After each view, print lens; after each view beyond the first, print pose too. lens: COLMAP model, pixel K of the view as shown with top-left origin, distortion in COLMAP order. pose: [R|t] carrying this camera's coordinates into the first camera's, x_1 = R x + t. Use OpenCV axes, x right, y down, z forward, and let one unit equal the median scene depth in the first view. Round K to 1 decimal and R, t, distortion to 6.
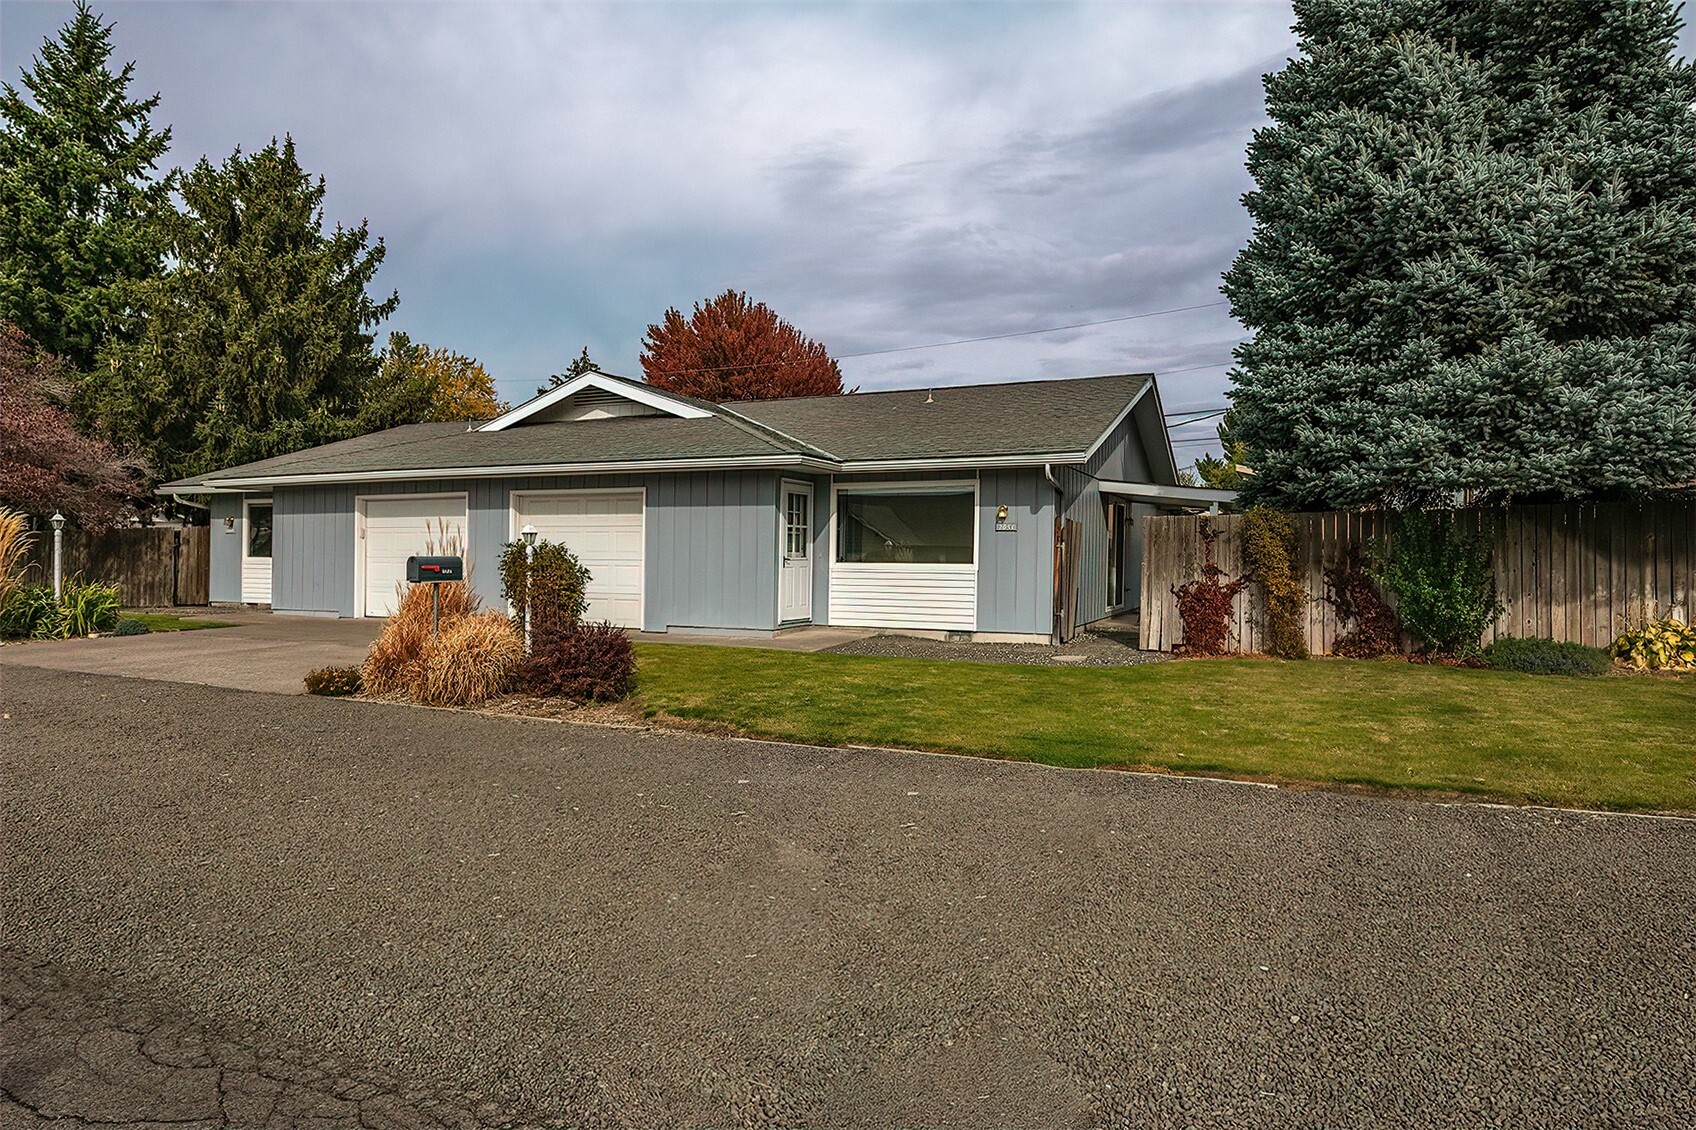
lens RADIAL K [[946.1, 0, 849.2], [0, 946.1, 563.1], [0, 0, 1]] dist [0.012367, -0.001169]
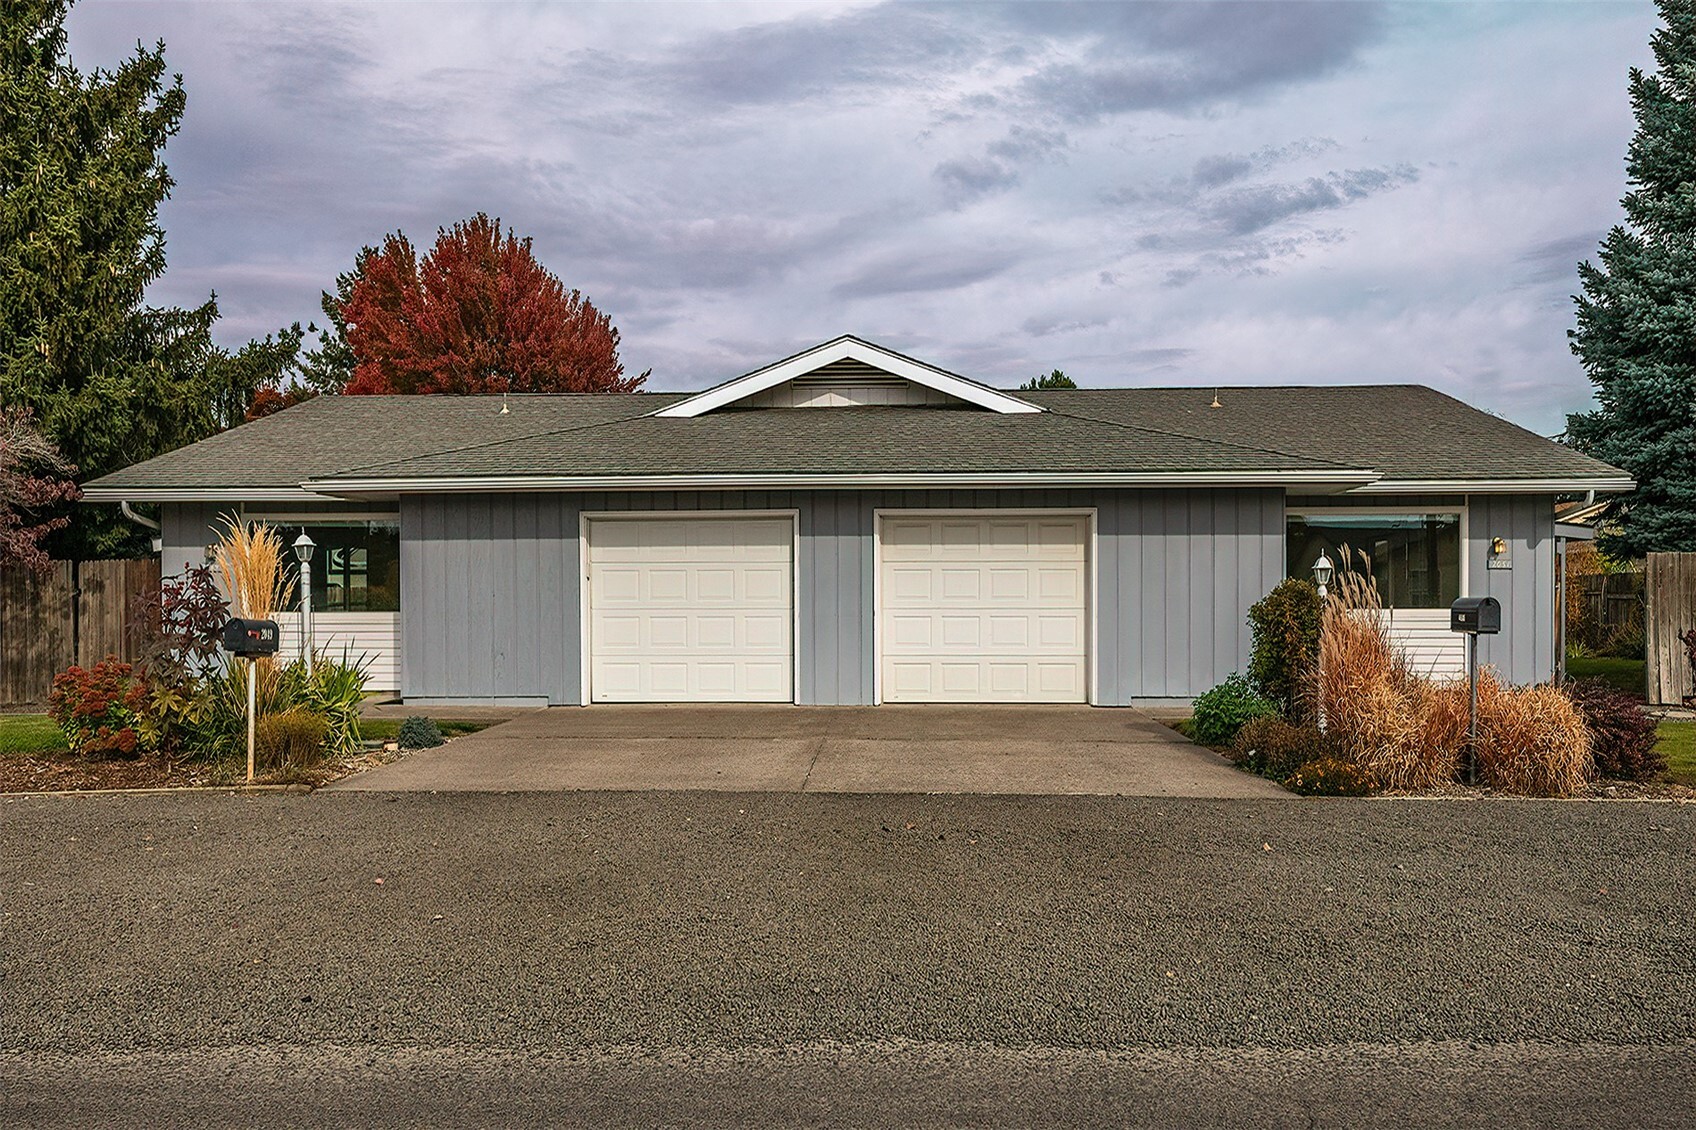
lens RADIAL K [[1254.2, 0, 848.6], [0, 1254.2, 565.4], [0, 0, 1]] dist [-0.008985, -0.001576]
pose [[0.925952, 0.002294, 0.377634, -0.503434], [0.012086, 0.999289, -0.035705, -0.002978], [-0.377448, 0.037625, 0.925266, 0.127353]]
